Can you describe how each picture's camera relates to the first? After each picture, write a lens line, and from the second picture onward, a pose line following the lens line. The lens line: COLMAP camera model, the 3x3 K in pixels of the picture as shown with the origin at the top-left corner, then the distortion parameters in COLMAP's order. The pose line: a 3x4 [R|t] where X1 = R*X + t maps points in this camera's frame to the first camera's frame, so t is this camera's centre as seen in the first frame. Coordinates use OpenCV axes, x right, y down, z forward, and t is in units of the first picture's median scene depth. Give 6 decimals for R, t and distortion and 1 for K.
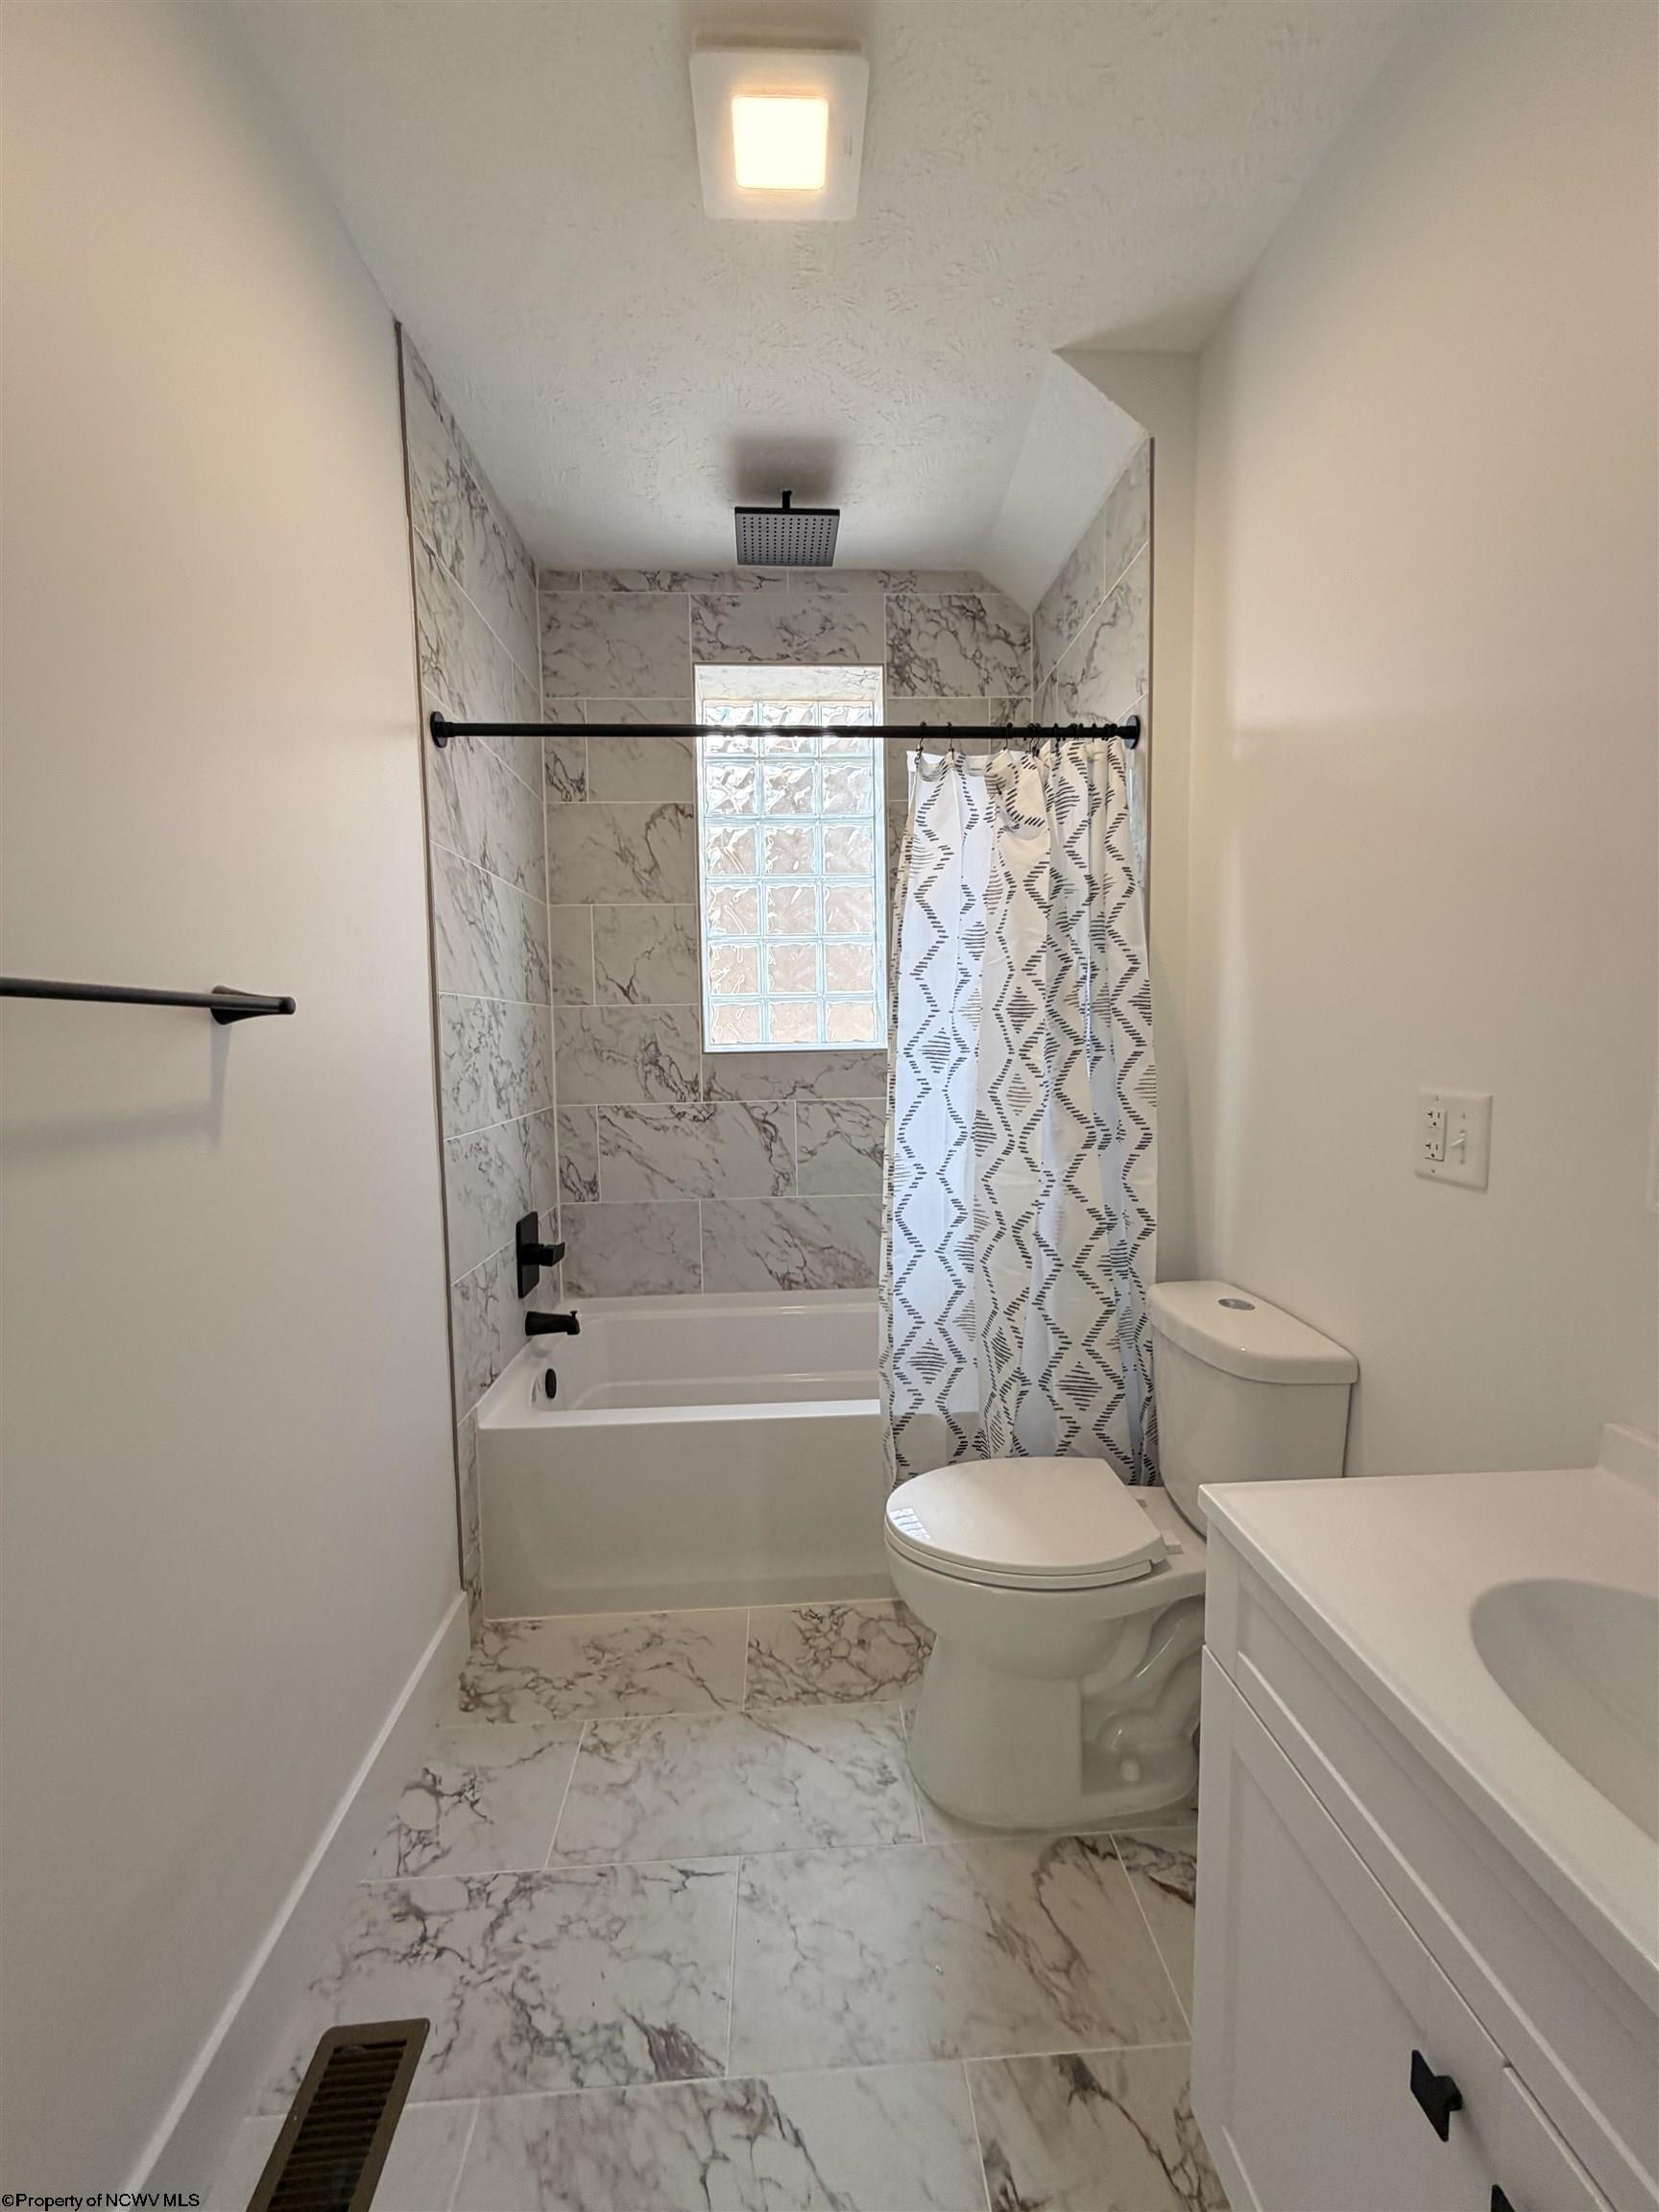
lens RADIAL K [[878.1, 0, 826.4], [0, 878.1, 1099.8], [0, 0, 1]] dist [-0.000411, 0.000154]
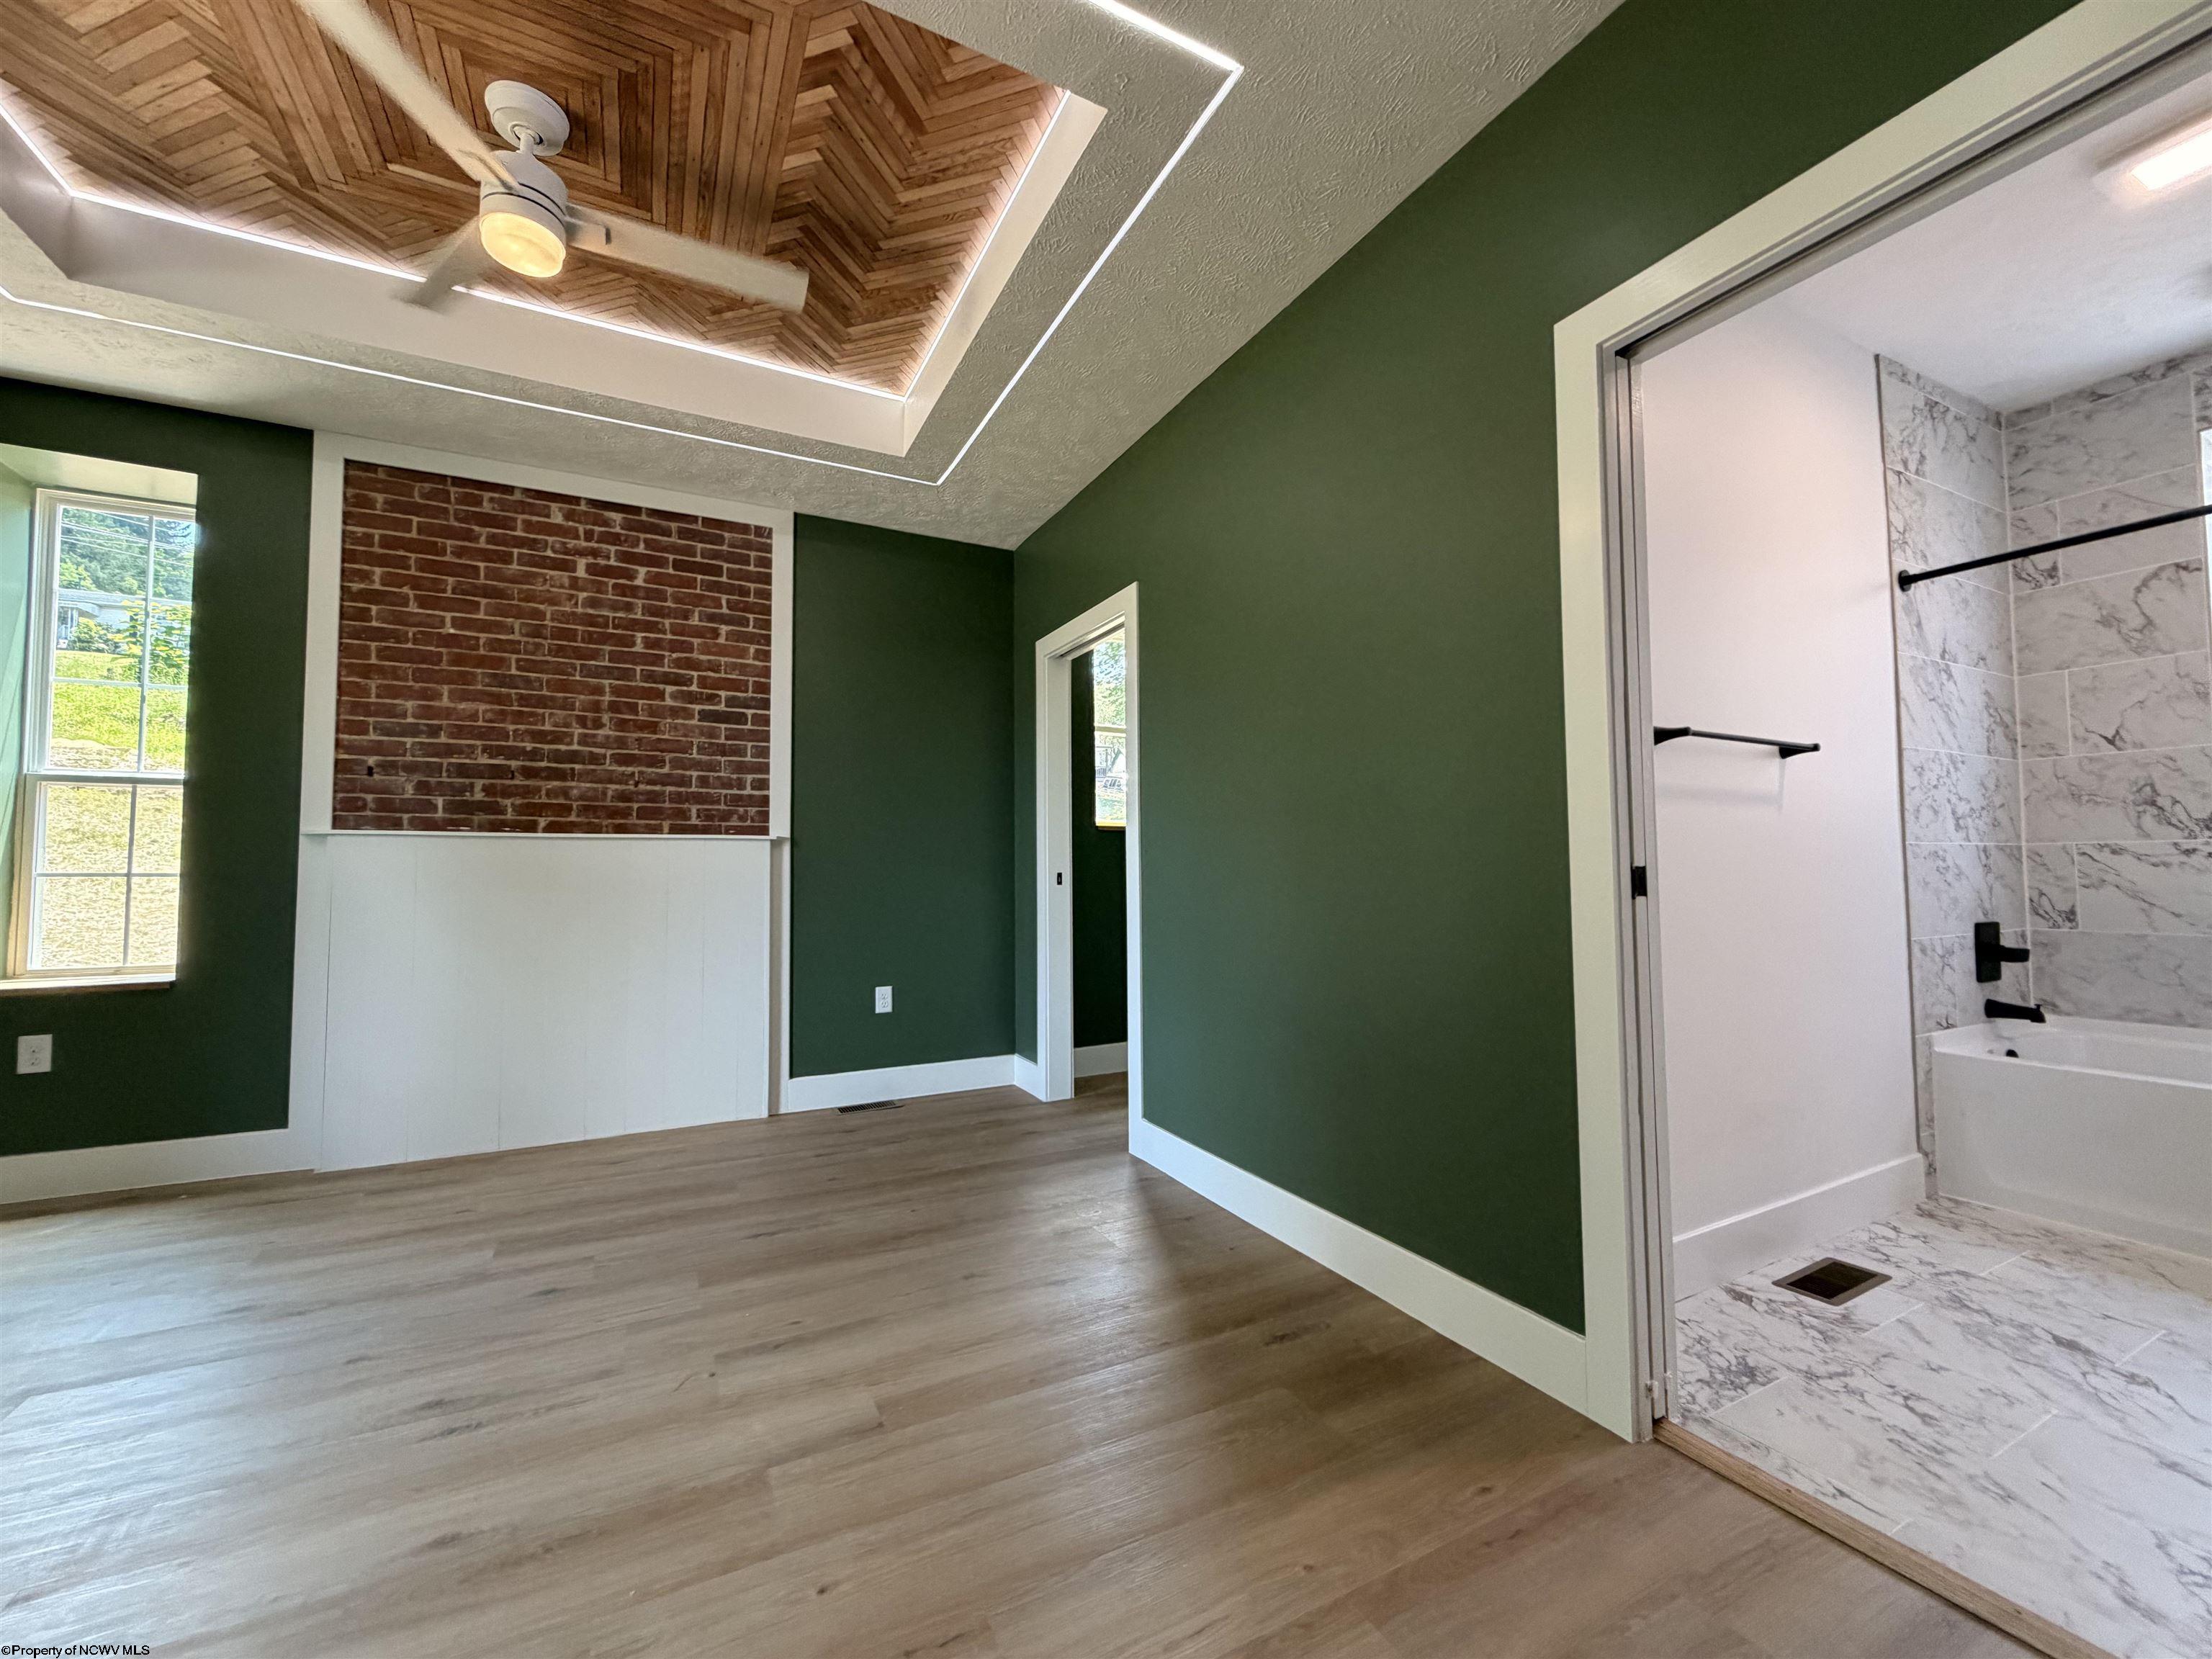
lens RADIAL K [[878.1, 0, 1100.6], [0, 878.1, 831.4], [0, 0, 1]] dist [-0.000411, 0.000154]
pose [[0.405581, -0.029729, -0.913575, 0.271509], [-0.066675, 0.995846, -0.062006, 0.149242], [0.911624, 0.086062, 0.401915, -0.619592]]
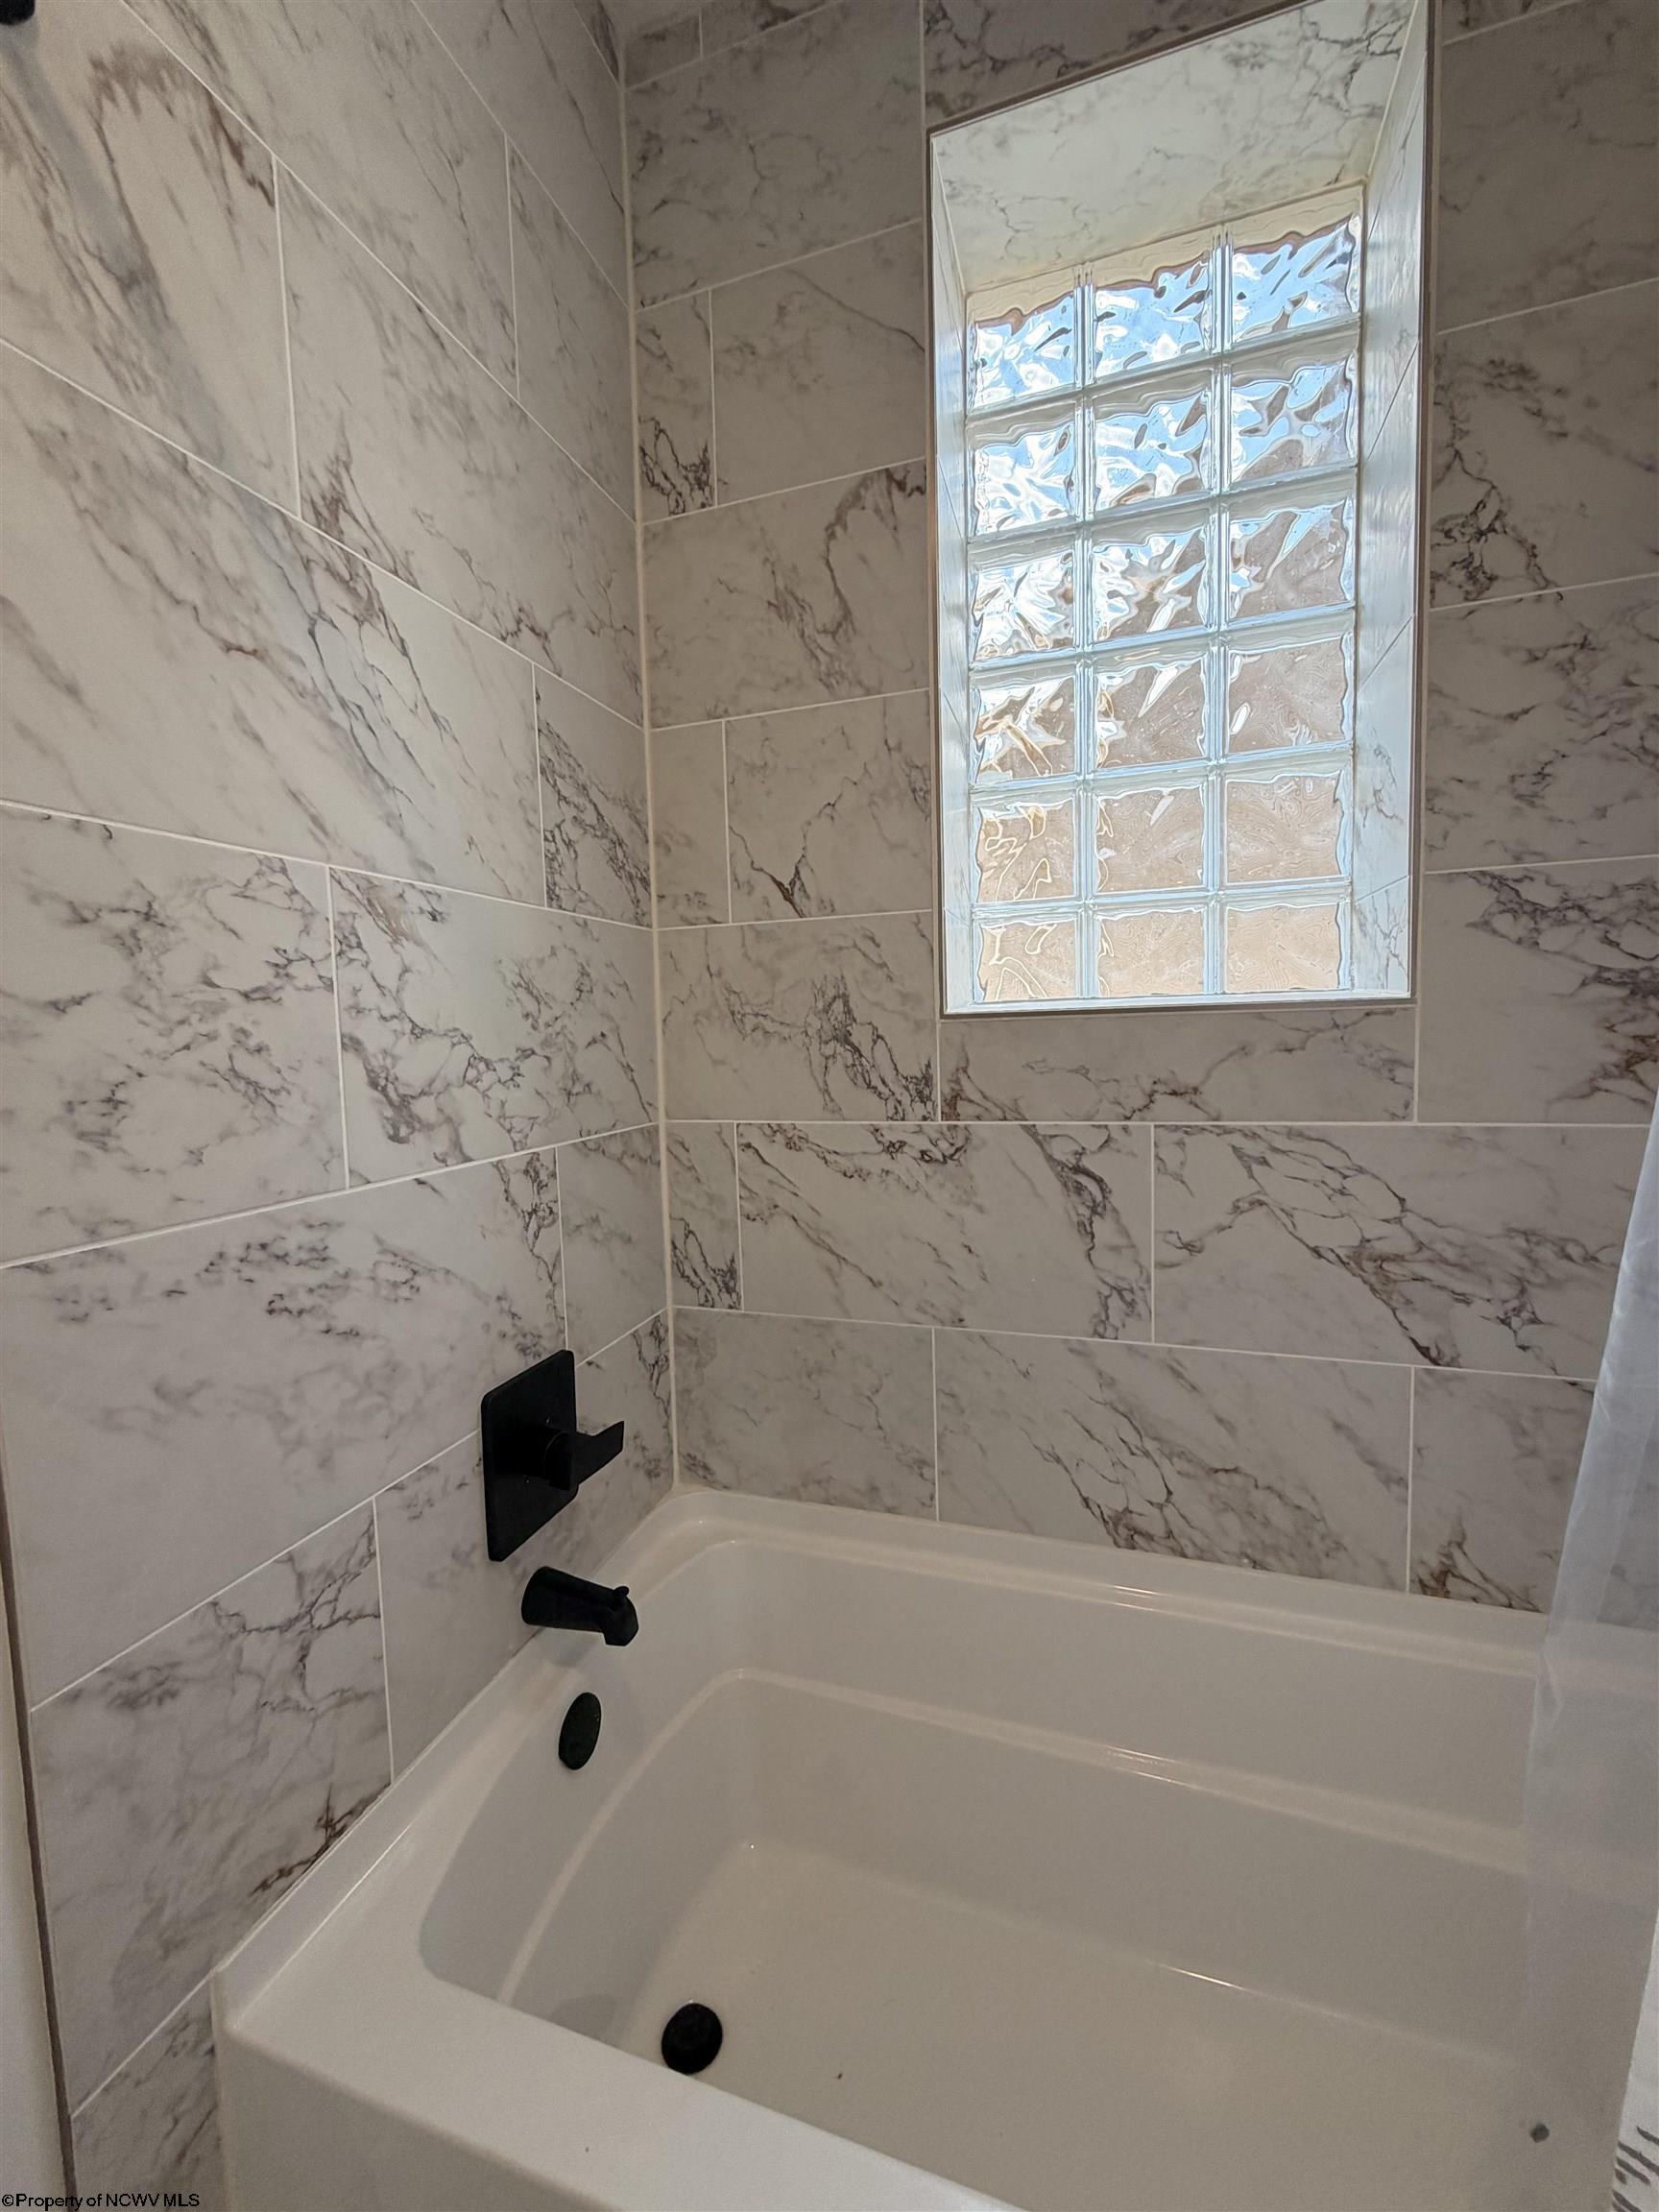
lens RADIAL K [[878.1, 0, 826.4], [0, 878.1, 1099.8], [0, 0, 1]] dist [-0.000411, 0.000154]
pose [[0.929364, 0.019181, -0.368666, -0.026775], [-0.013844, 0.999758, 0.017115, -0.016750], [0.368905, -0.010802, 0.929404, 0.564929]]
